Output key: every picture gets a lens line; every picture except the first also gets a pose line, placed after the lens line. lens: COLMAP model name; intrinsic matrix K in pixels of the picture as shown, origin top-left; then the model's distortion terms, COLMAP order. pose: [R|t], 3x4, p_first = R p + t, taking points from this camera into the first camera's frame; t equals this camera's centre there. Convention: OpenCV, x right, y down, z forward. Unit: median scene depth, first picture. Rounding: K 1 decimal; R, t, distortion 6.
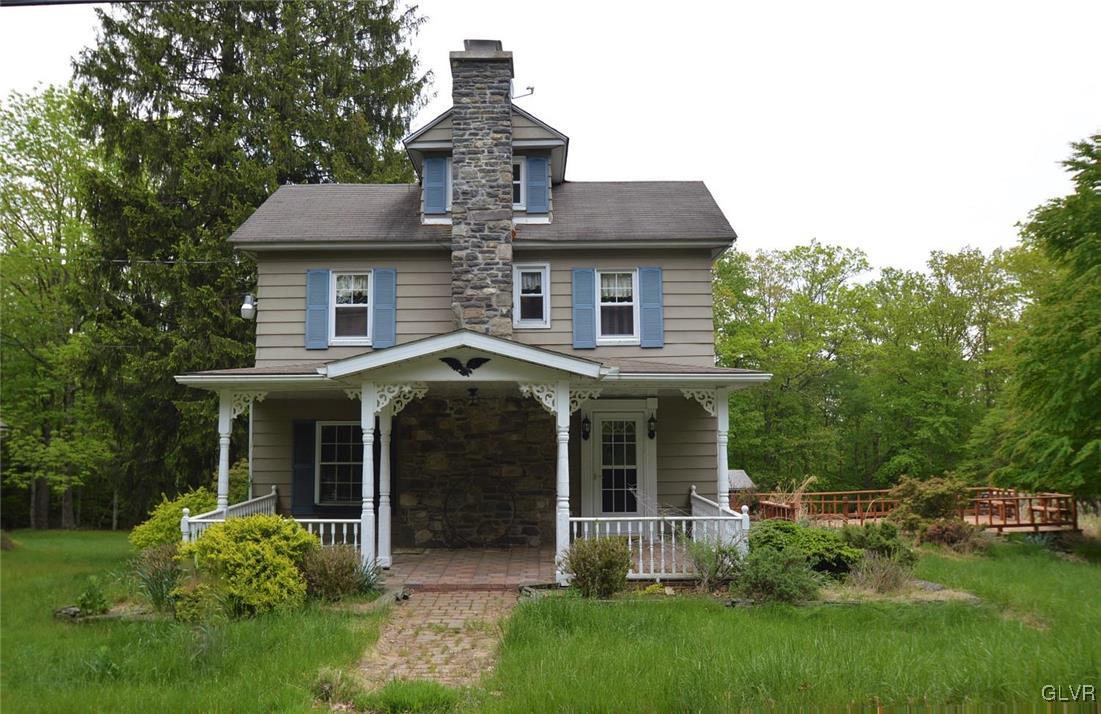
lens RADIAL K [[985.7, 0, 550.5], [0, 985.7, 357.0], [0, 0, 1]] dist [-0.076074, 0.003728]
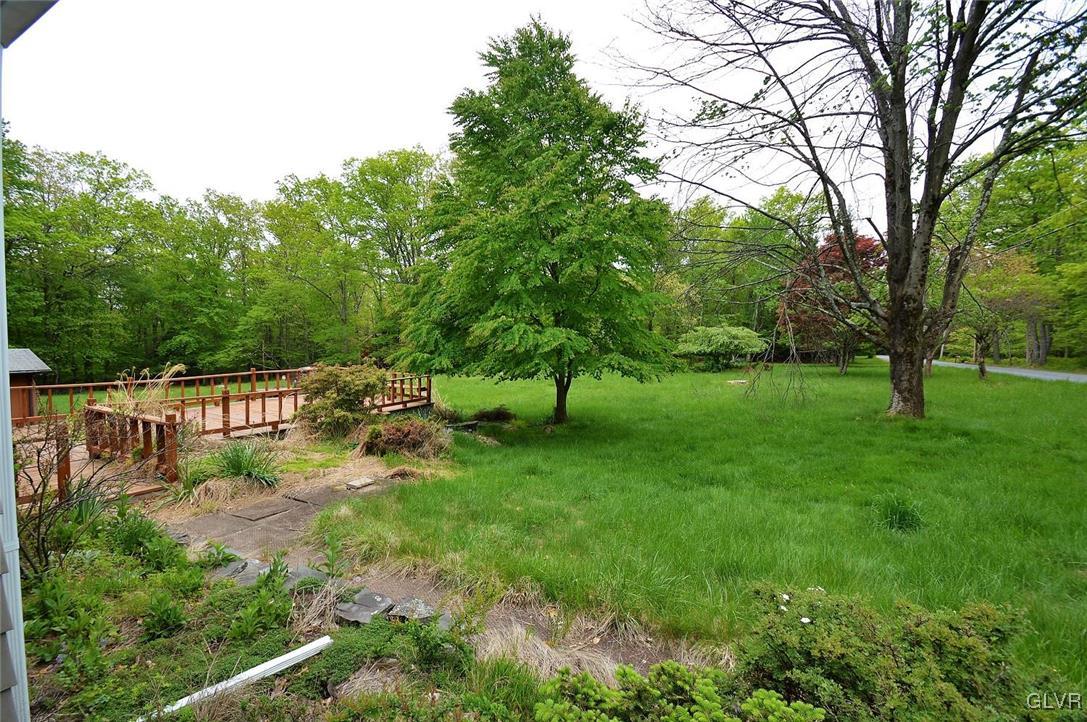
lens RADIAL K [[464.6, 0, 504.4], [0, 464.6, 374.3], [0, 0, 1]] dist [0.000703, -0.012015]
pose [[0.528648, -0.047993, 0.847483, 0.144579], [-0.105442, 0.986955, 0.121665, 0.085657], [-0.842266, -0.153678, 0.516692, 0.841786]]
